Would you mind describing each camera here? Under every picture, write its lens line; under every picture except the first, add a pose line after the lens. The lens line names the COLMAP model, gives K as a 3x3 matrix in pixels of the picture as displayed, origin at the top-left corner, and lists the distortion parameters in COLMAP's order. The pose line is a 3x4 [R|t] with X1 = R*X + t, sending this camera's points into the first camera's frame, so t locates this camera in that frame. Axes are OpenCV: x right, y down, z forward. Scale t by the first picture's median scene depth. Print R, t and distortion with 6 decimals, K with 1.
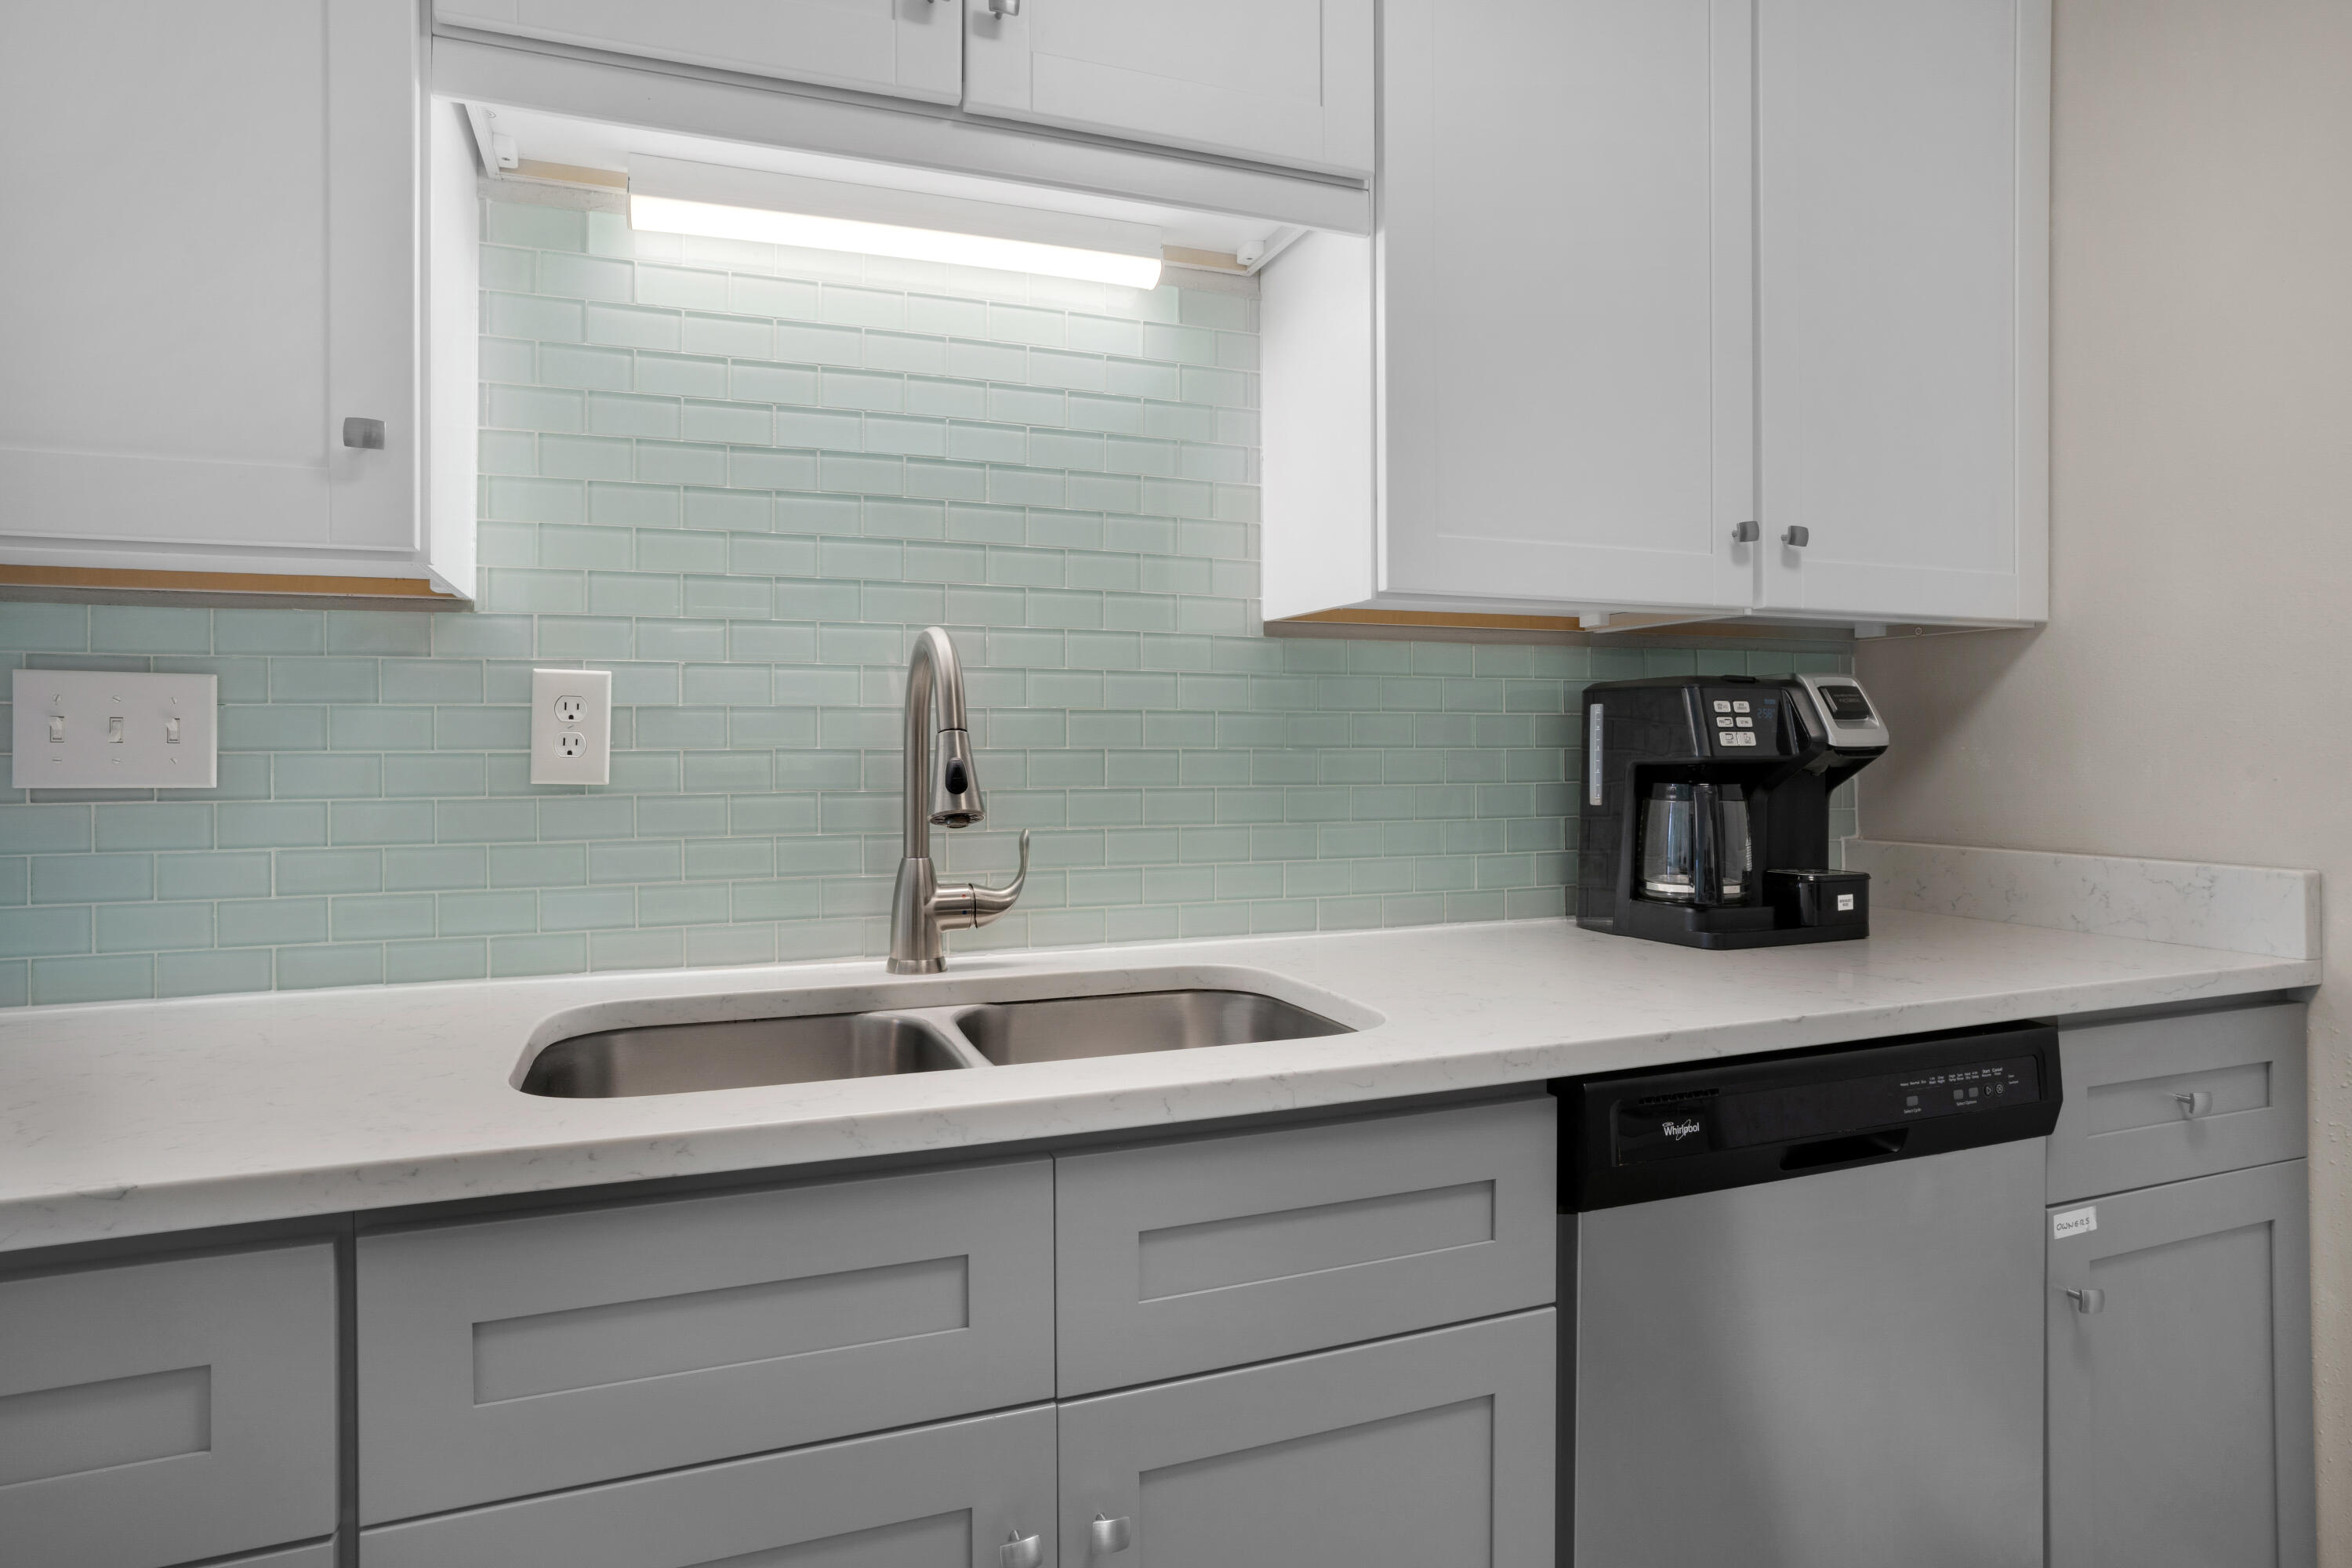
lens RADIAL K [[1319.3, 0, 1180.5], [0, 1319.3, 746.2], [0, 0, 1]] dist [-0.014553, -0.000036]
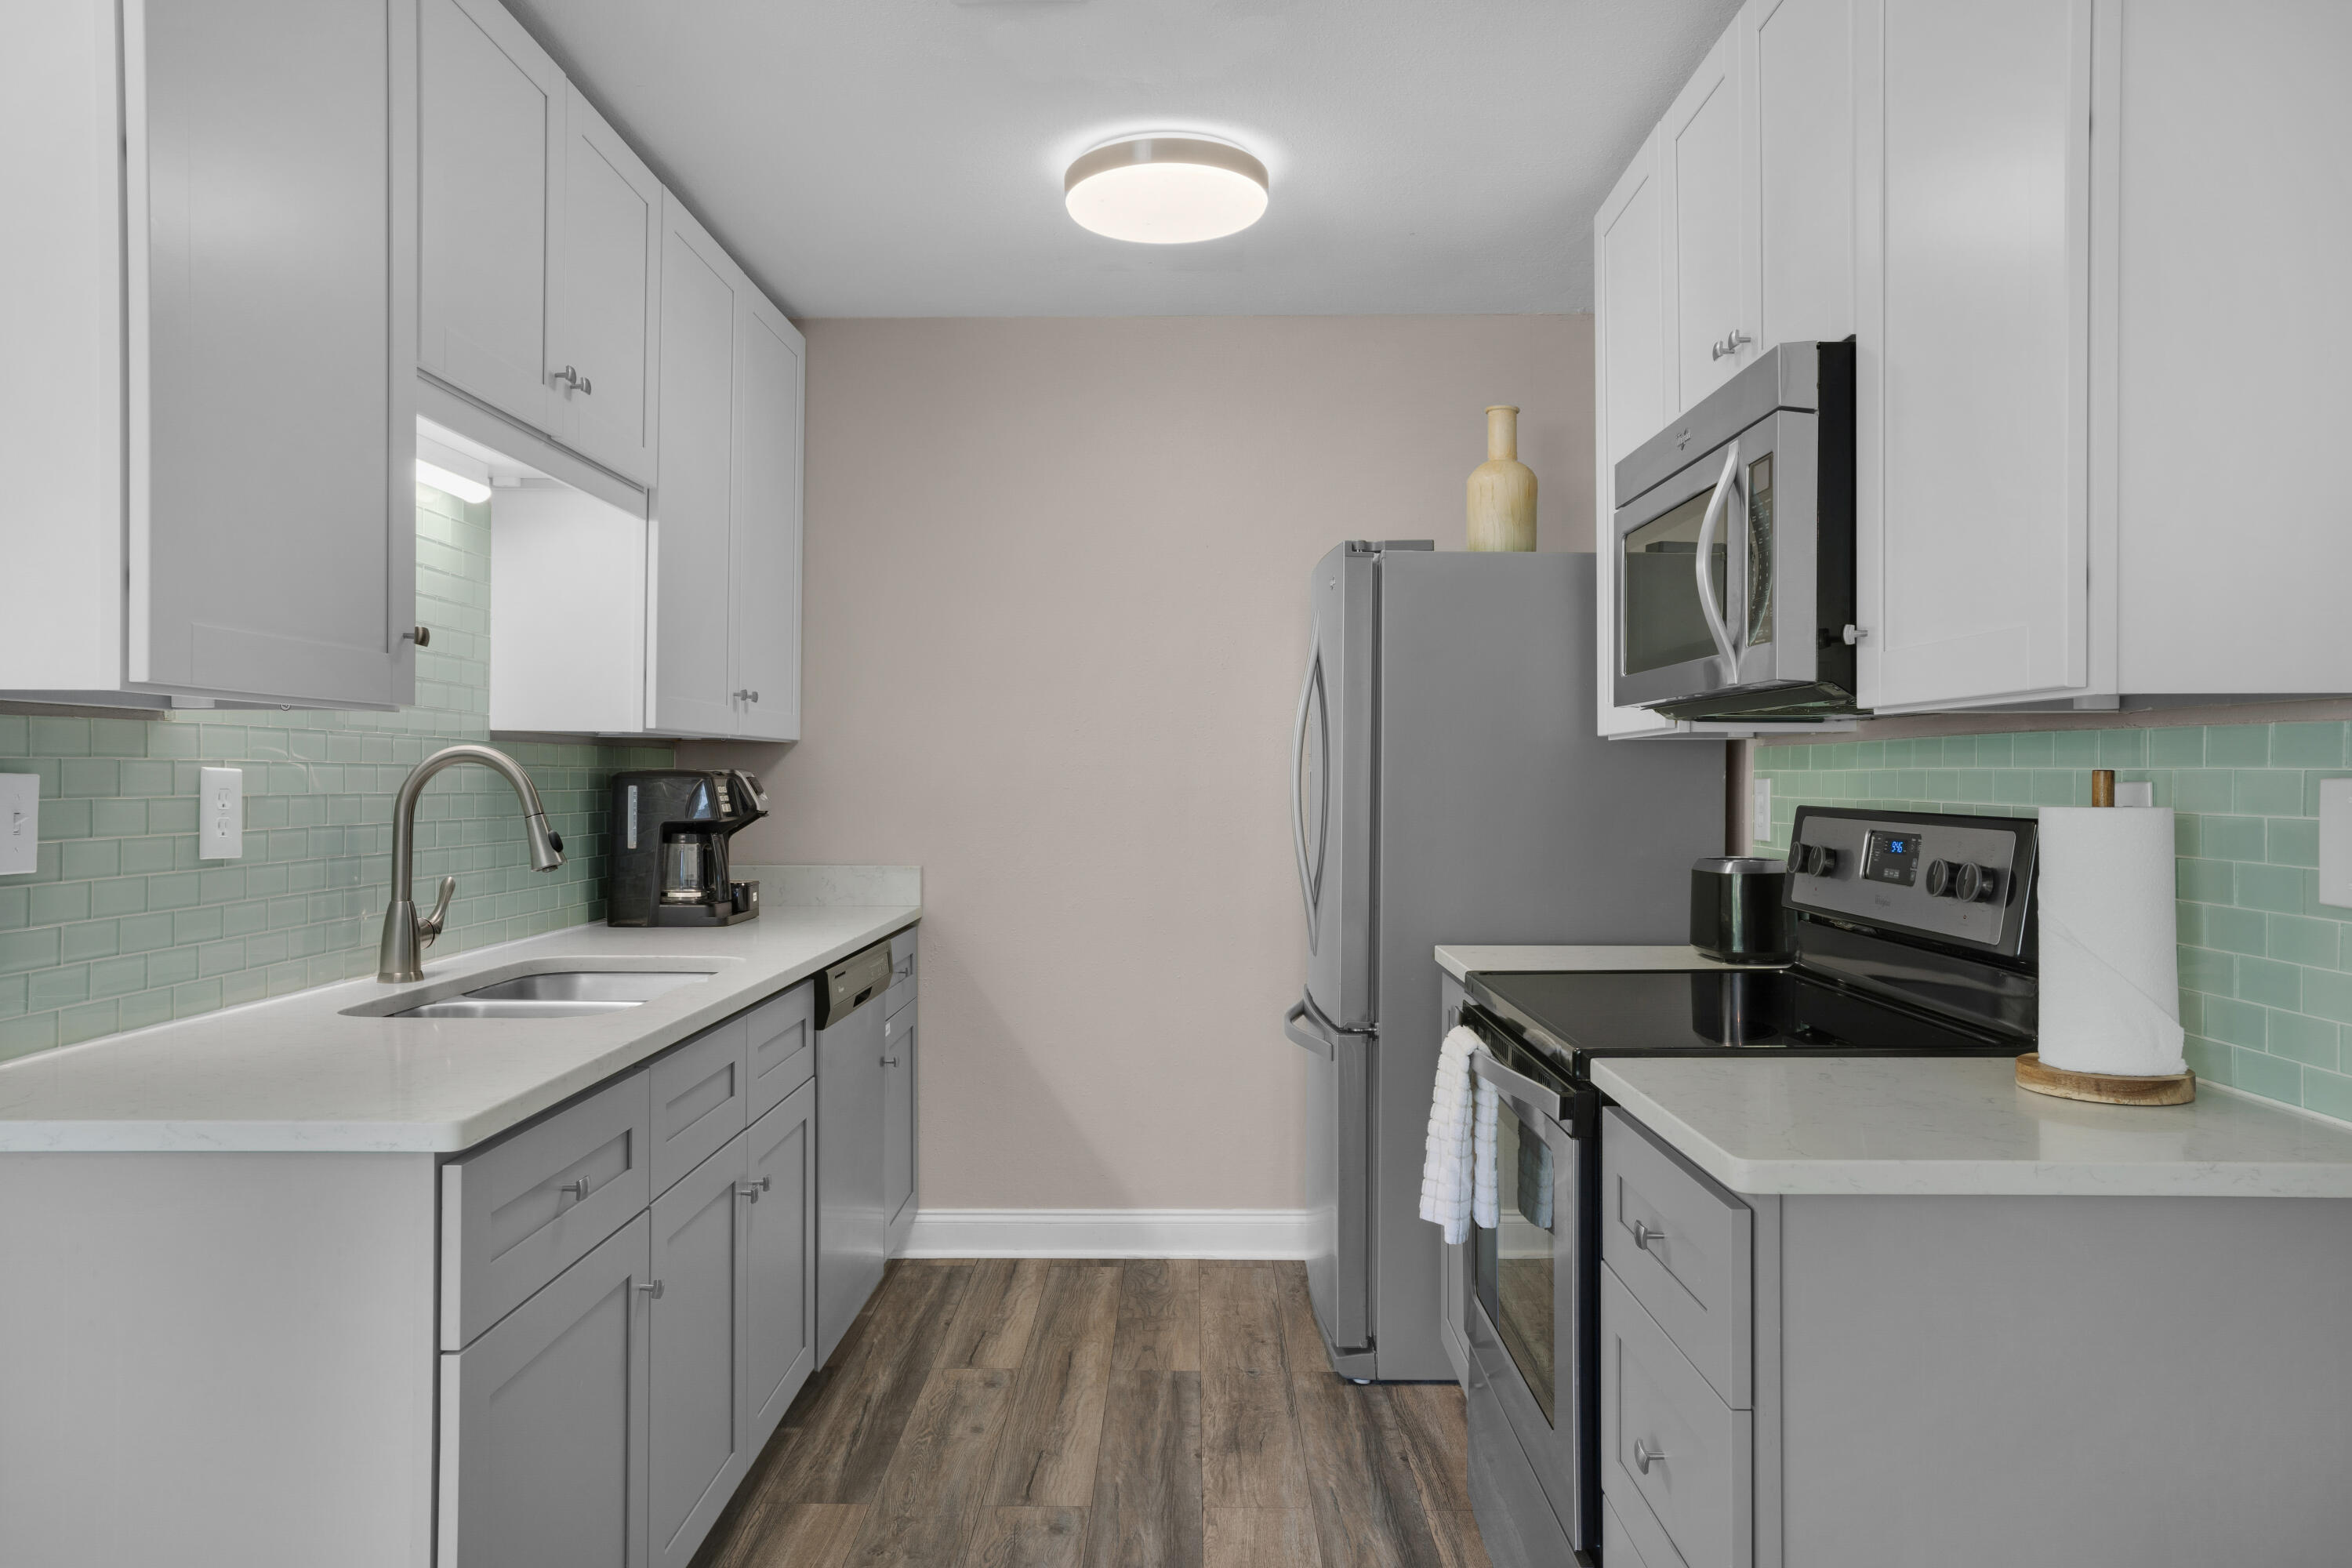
lens RADIAL K [[1612.7, 0, 1176.8], [0, 1612.7, 781.8], [0, 0, 1]] dist [0.000024, 0.003194]
pose [[0.380006, 0.003159, 0.924979, -1.351495], [-0.009021, 0.999959, 0.000291, -0.046472], [-0.924940, -0.008455, 0.380019, -0.391362]]
